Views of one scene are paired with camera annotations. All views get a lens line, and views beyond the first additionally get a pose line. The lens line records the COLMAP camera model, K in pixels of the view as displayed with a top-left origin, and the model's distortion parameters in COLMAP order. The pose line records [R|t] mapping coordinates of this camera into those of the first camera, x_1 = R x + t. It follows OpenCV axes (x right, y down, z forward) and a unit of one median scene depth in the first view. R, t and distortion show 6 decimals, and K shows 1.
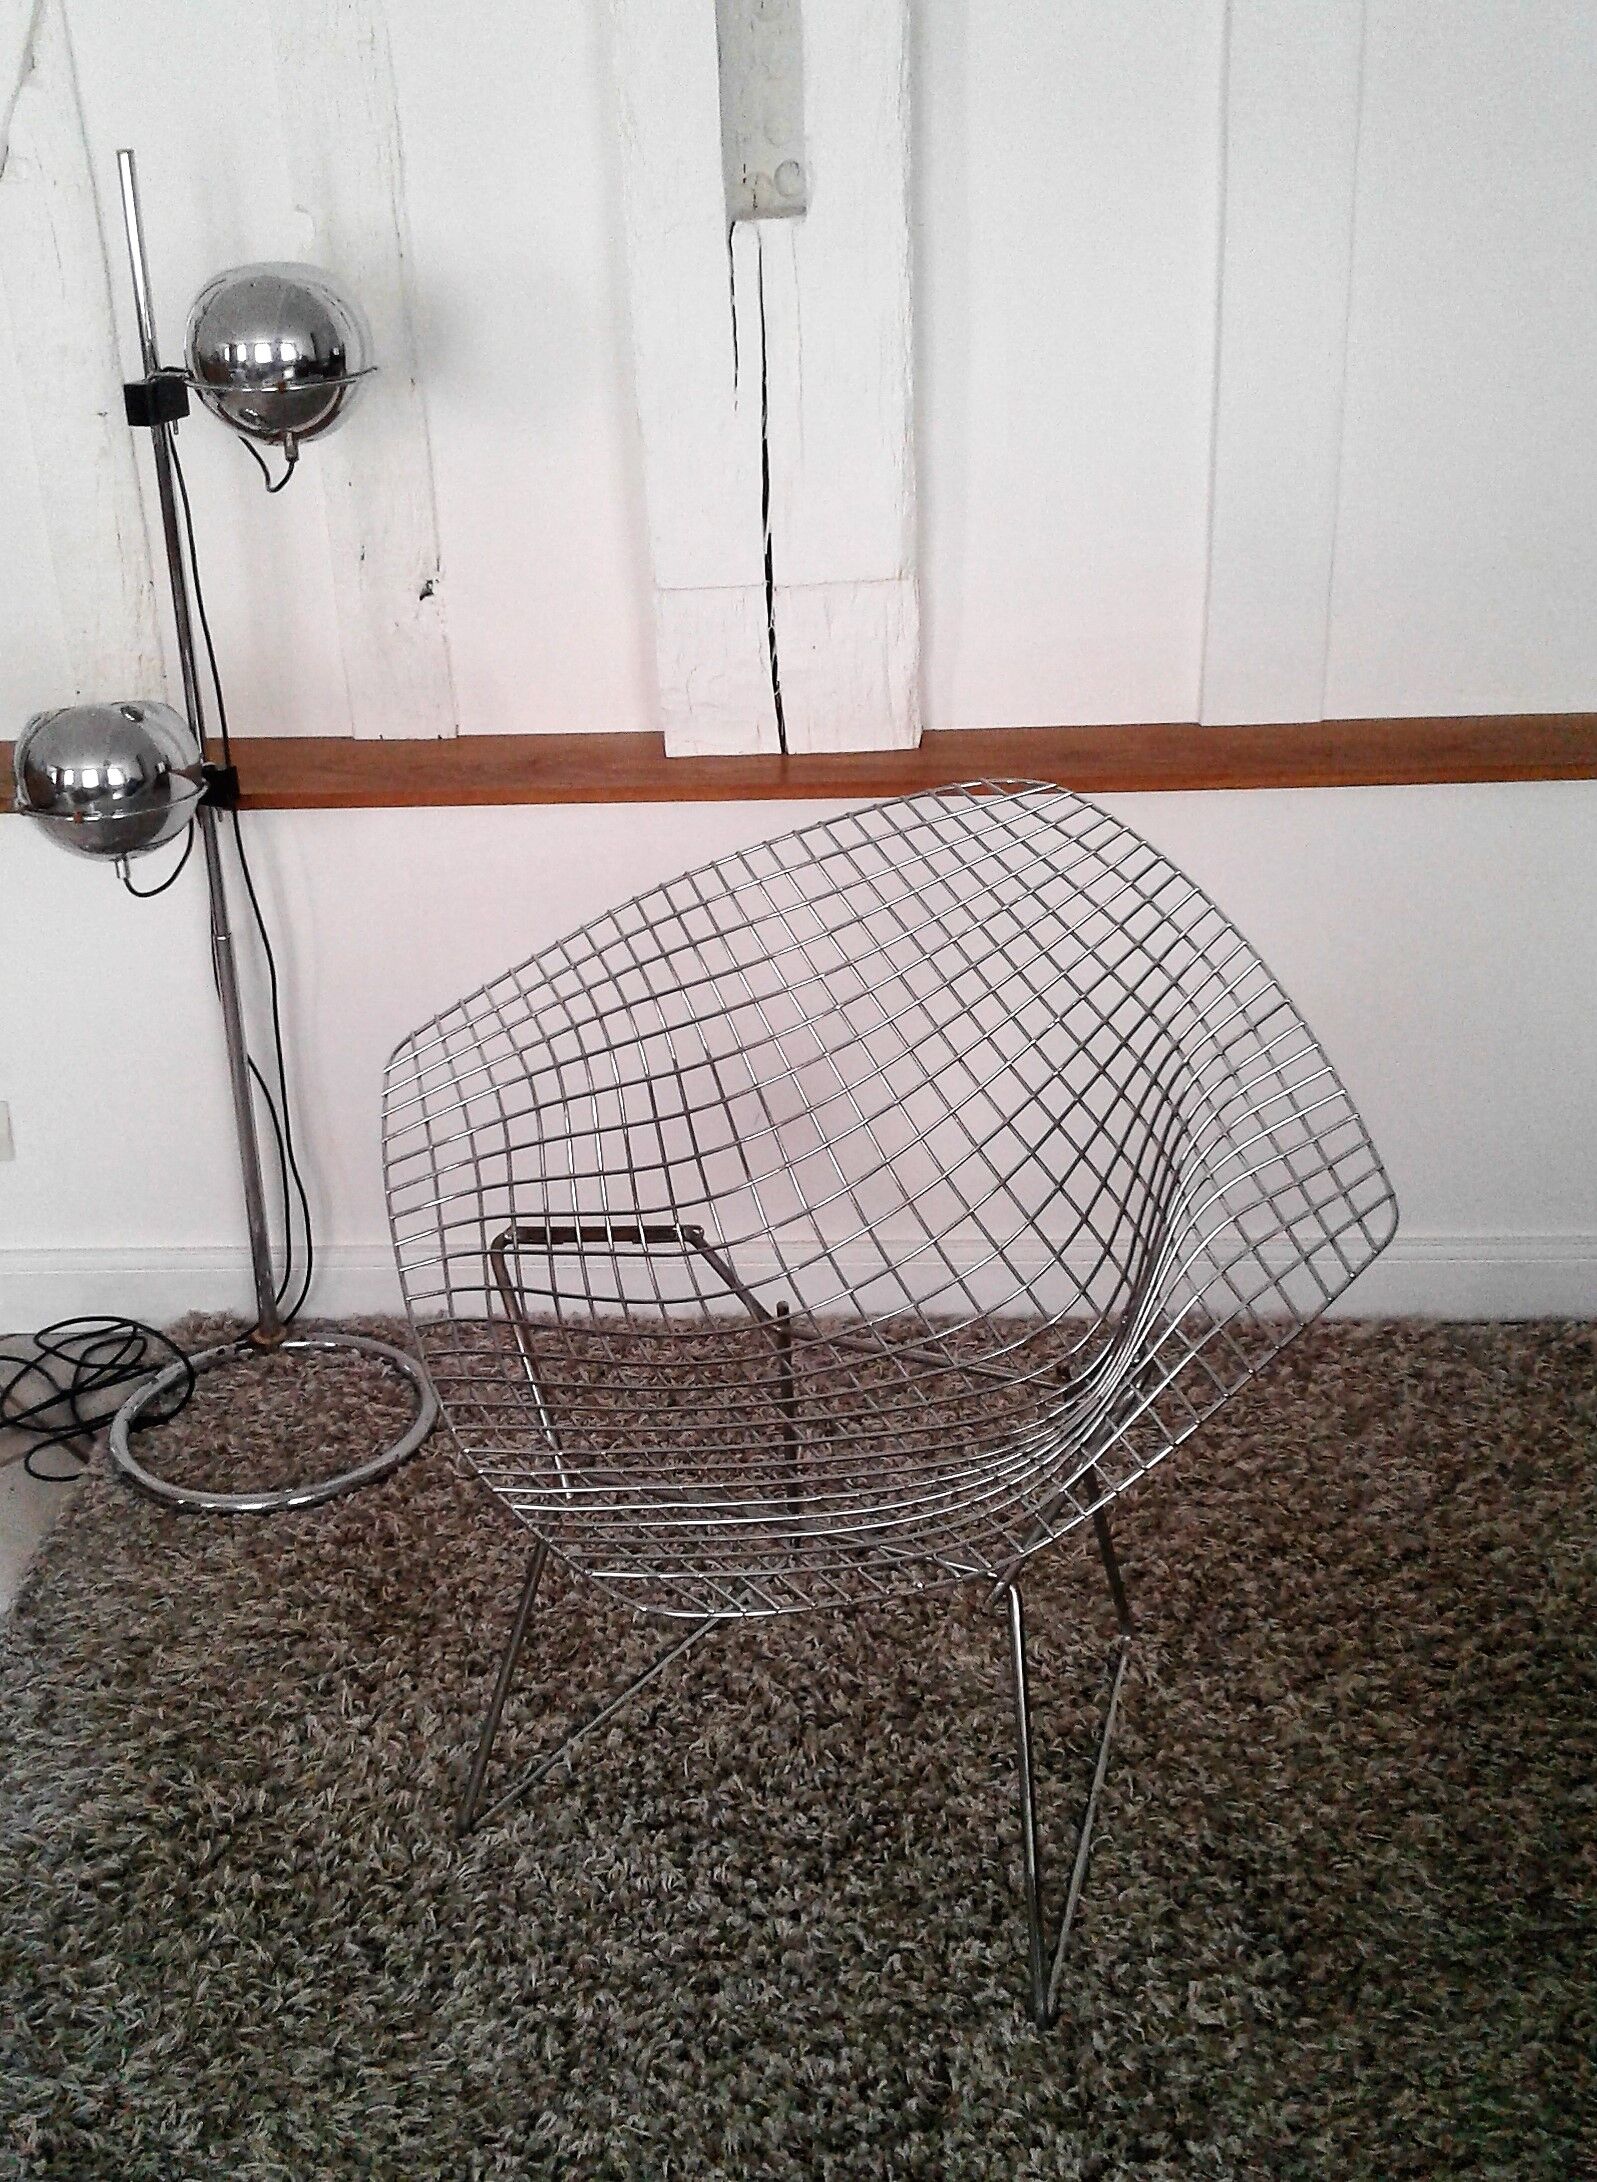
lens RADIAL K [[2413.5, 0, 811.8], [0, 2413.5, 1010.0], [0, 0, 1]] dist [0.138238, -0.310897]
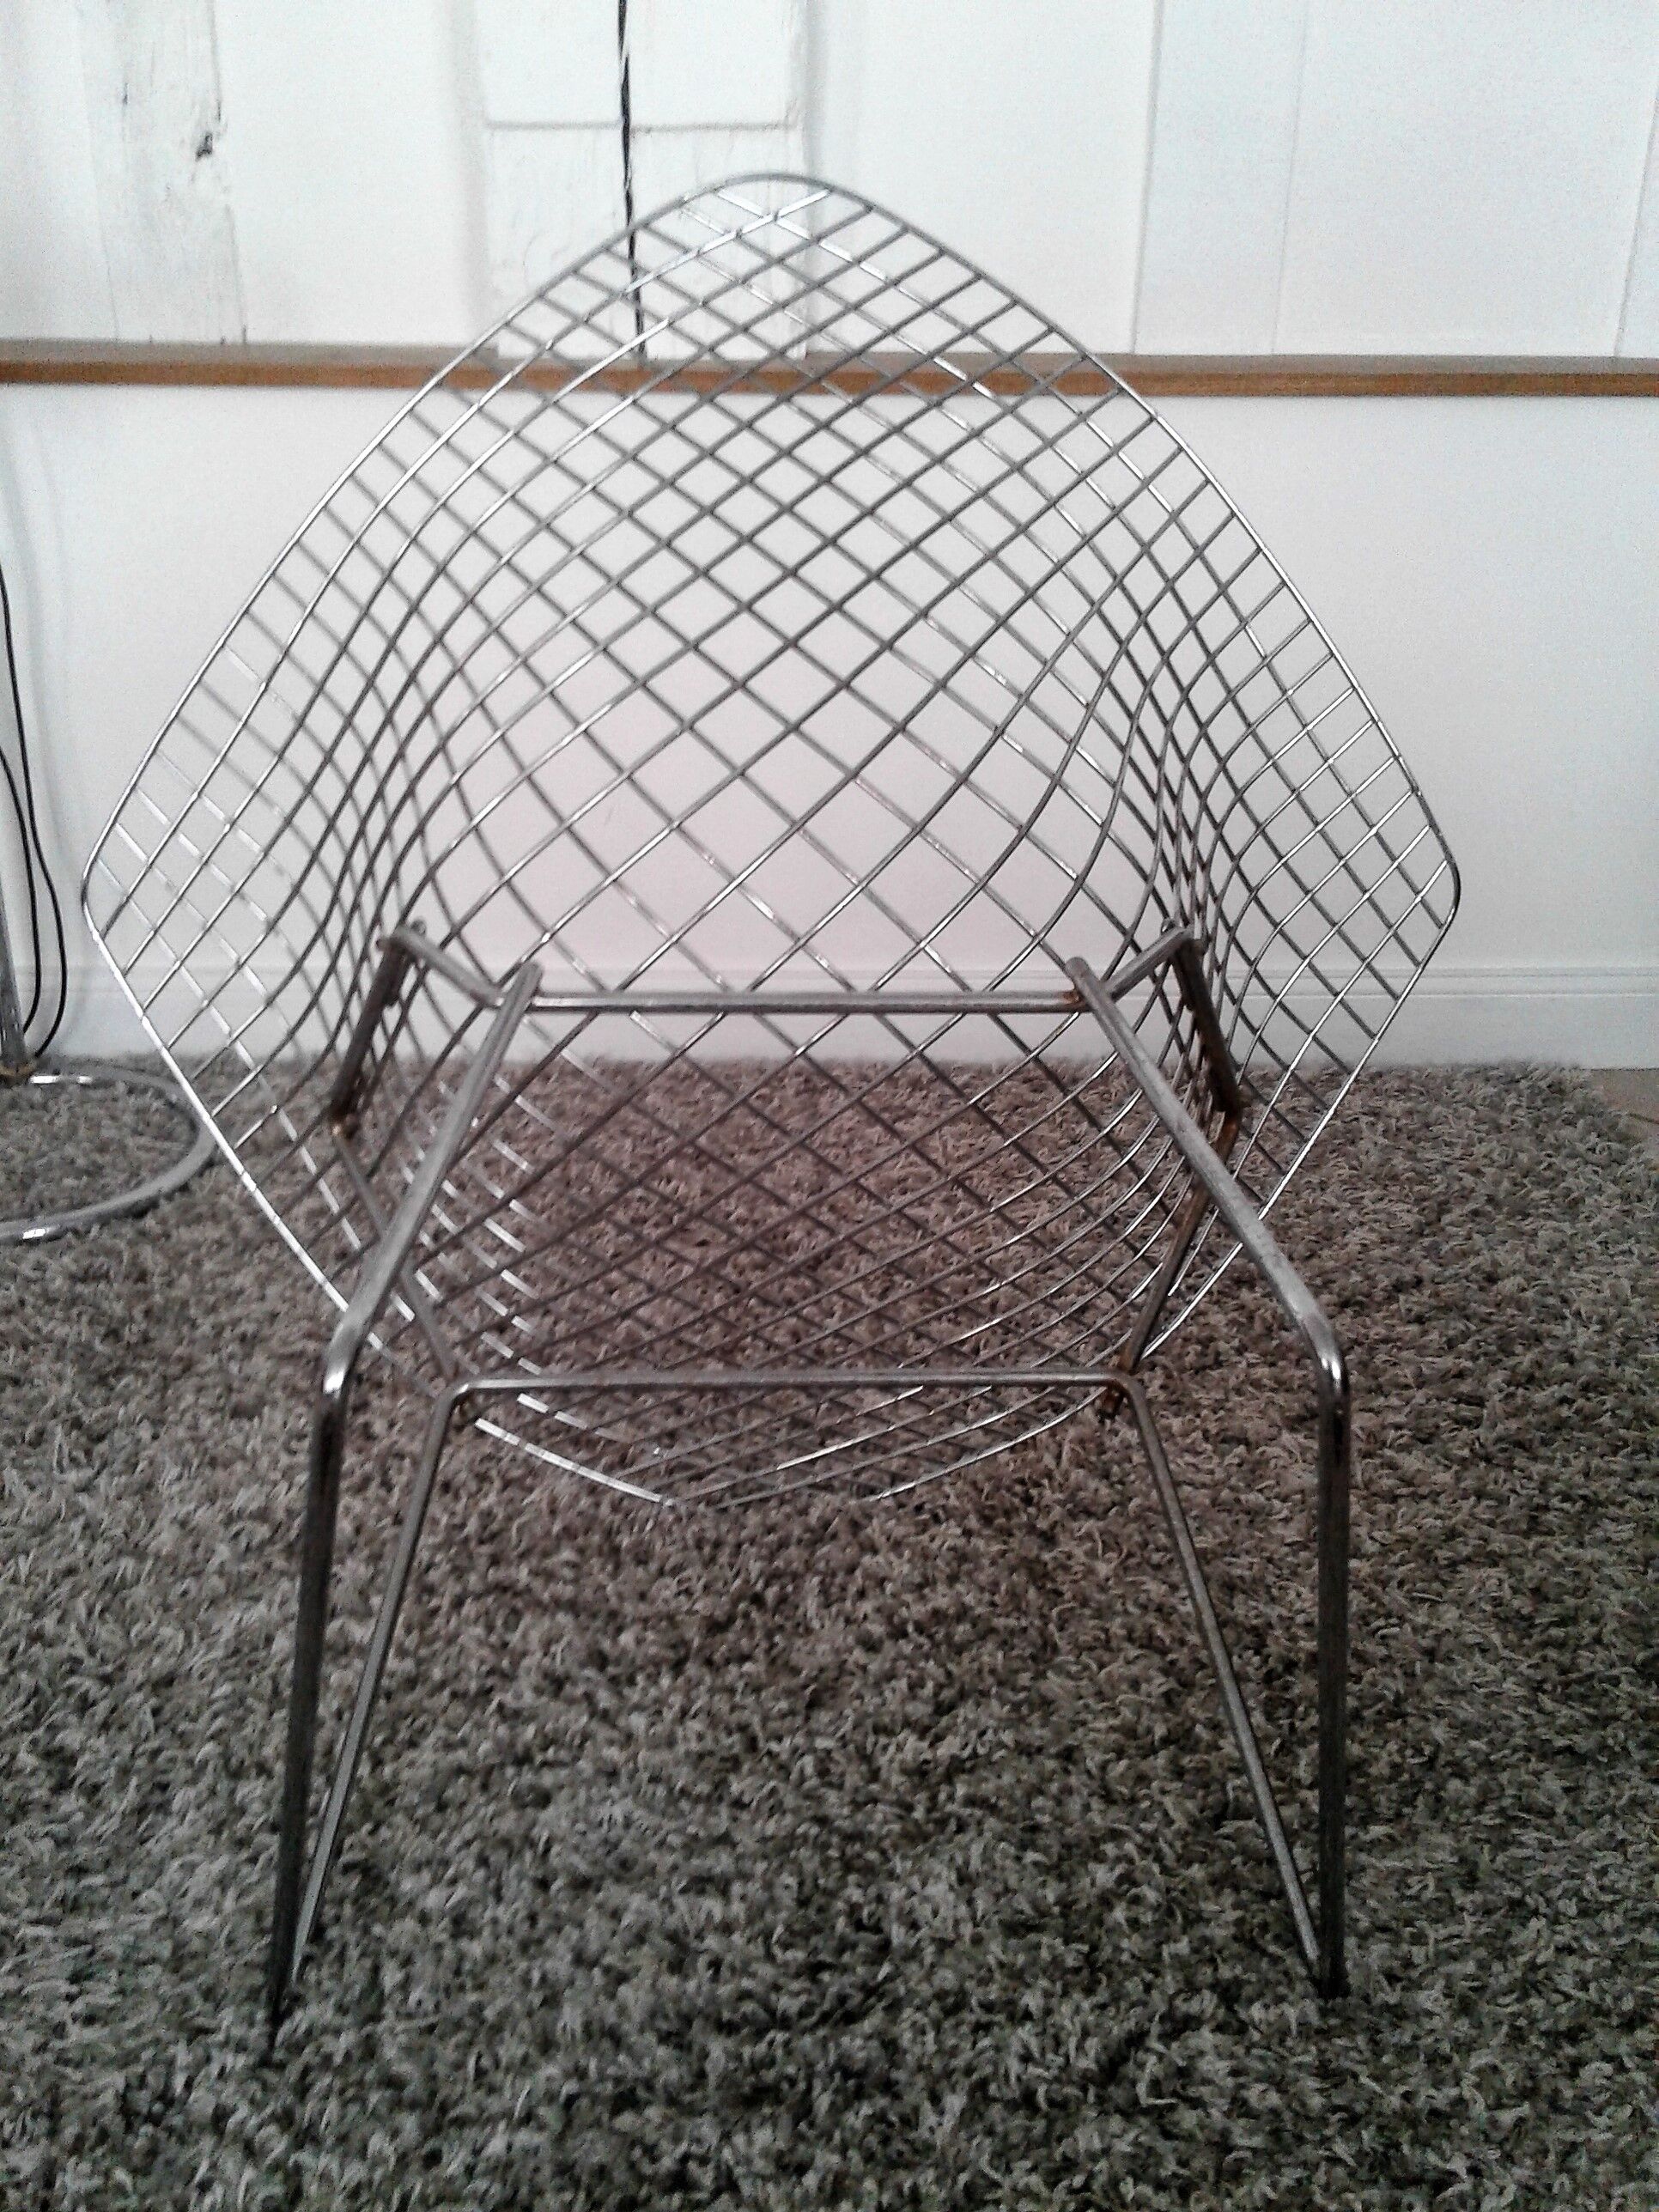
lens RADIAL K [[2055.8, 0, 829.5], [0, 2055.8, 1106.0], [0, 0, 1]] dist [0.087592, -0.206548]
pose [[0.995902, 0.010302, 0.089849, -0.013303], [-0.013714, 0.999205, 0.037443, 0.155883], [-0.089391, -0.038522, 0.995251, 0.361939]]
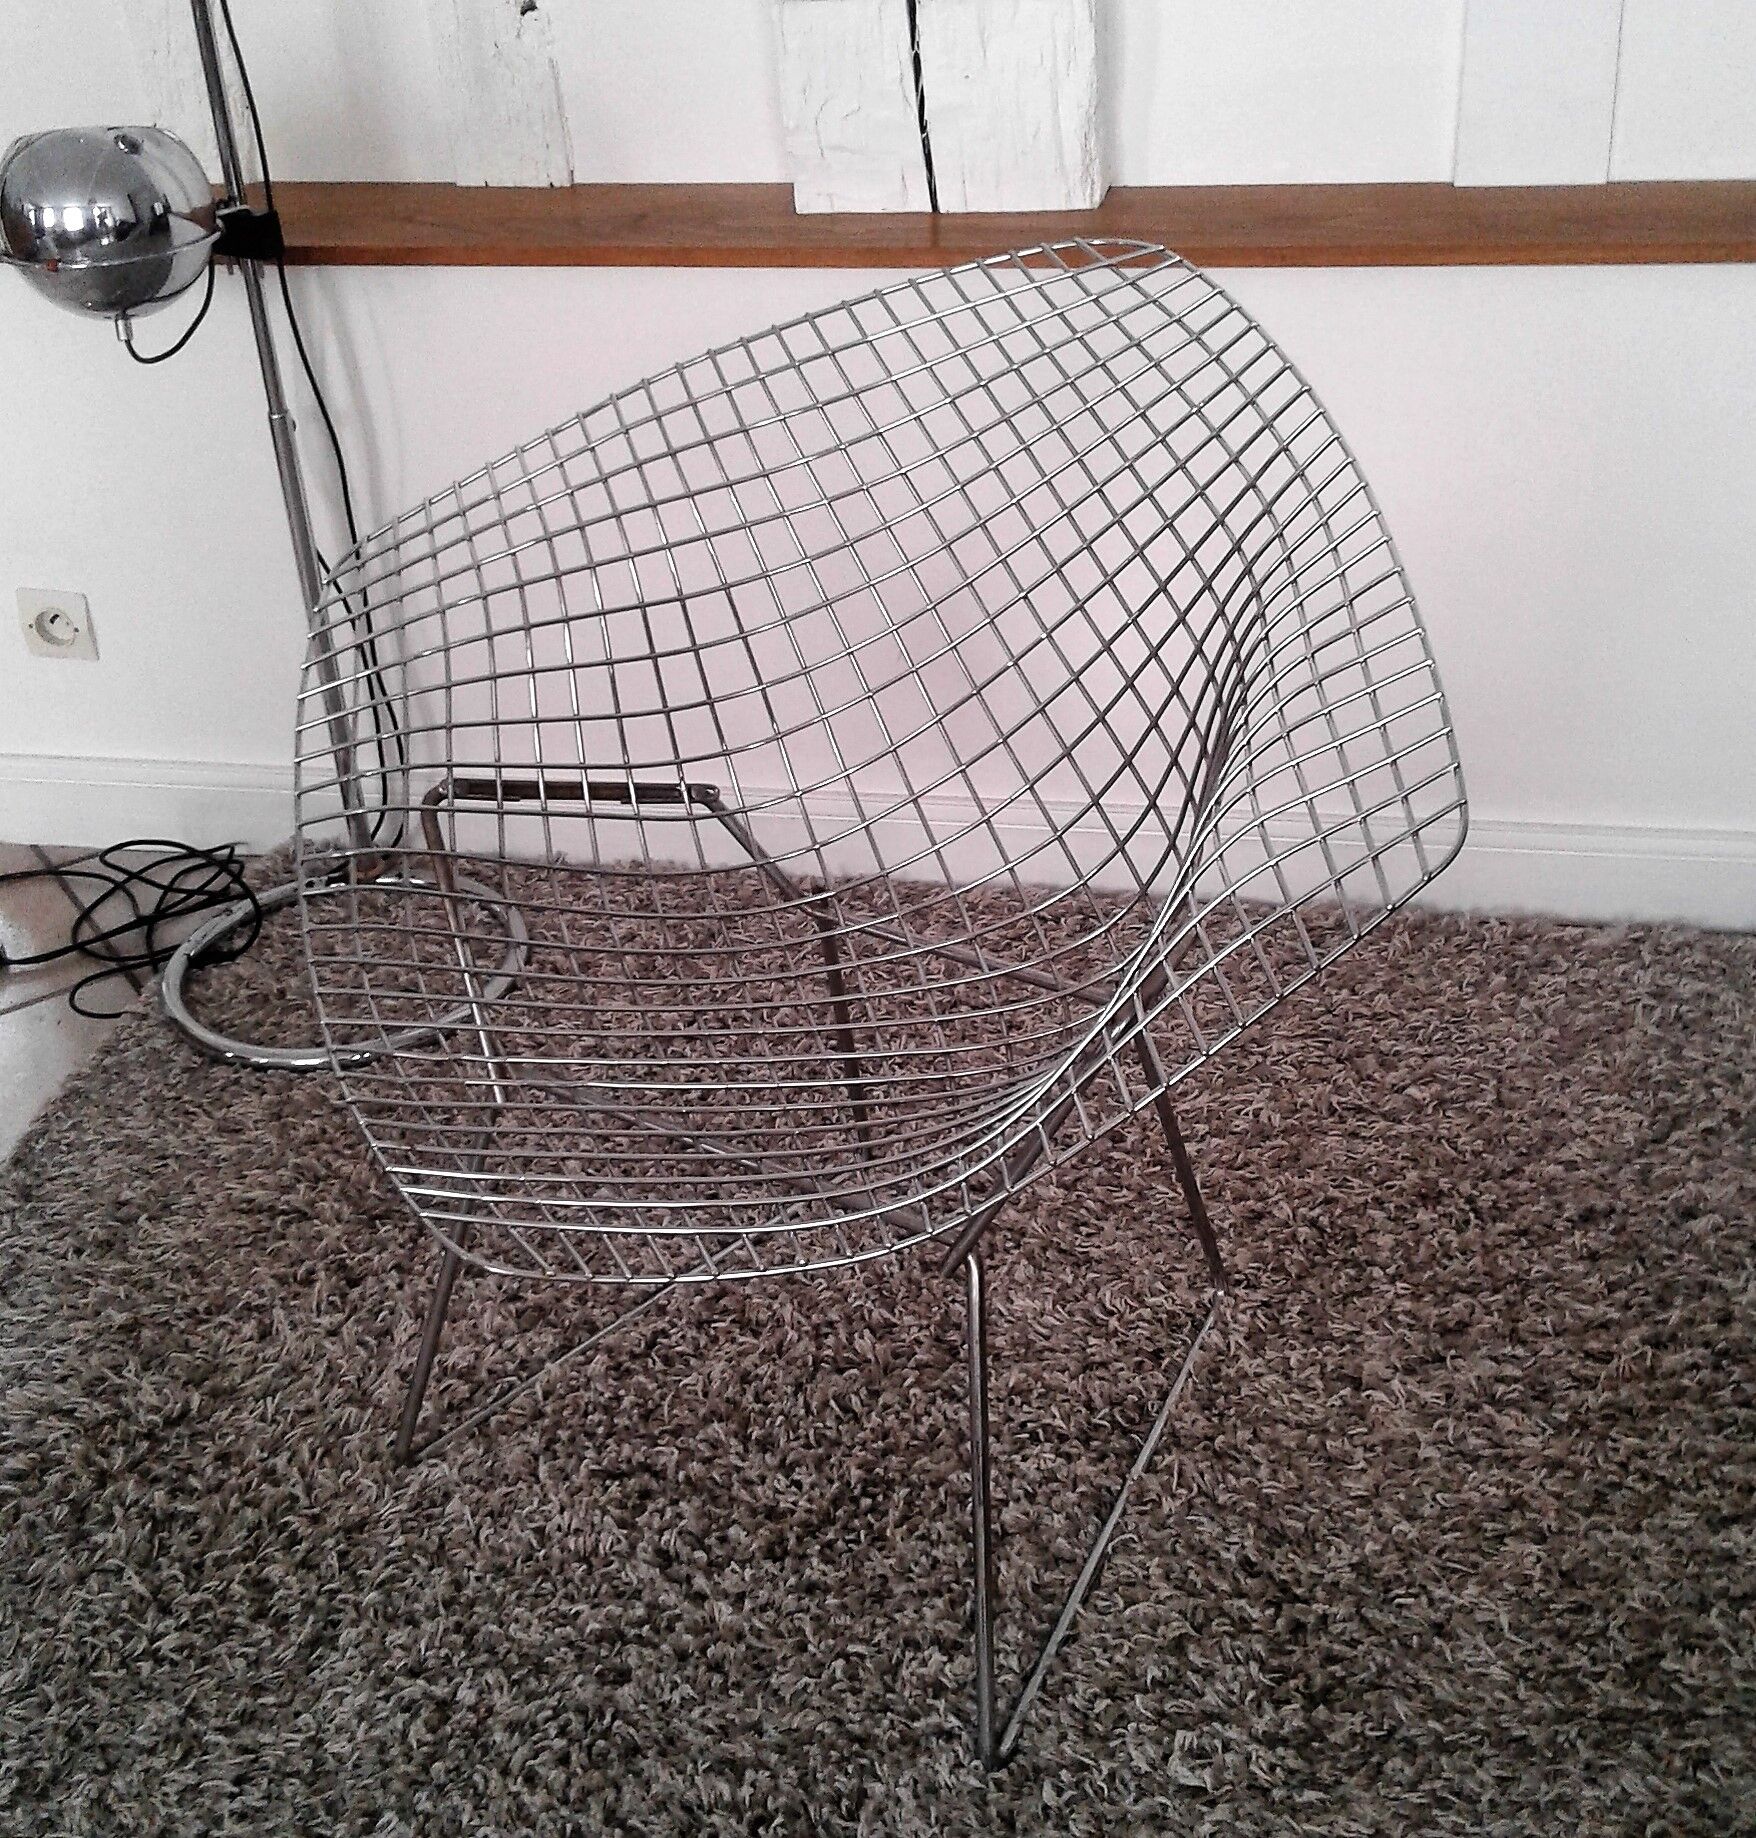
lens RADIAL K [[2434.5, 0, 955.7], [0, 2434.5, 859.3], [0, 0, 1]] dist [0.137303, -0.333542]
pose [[0.989083, 0.053759, -0.137203, 0.157462], [-0.034407, 0.989595, 0.139703, -0.005782], [0.143285, -0.133457, 0.980642, 0.190277]]
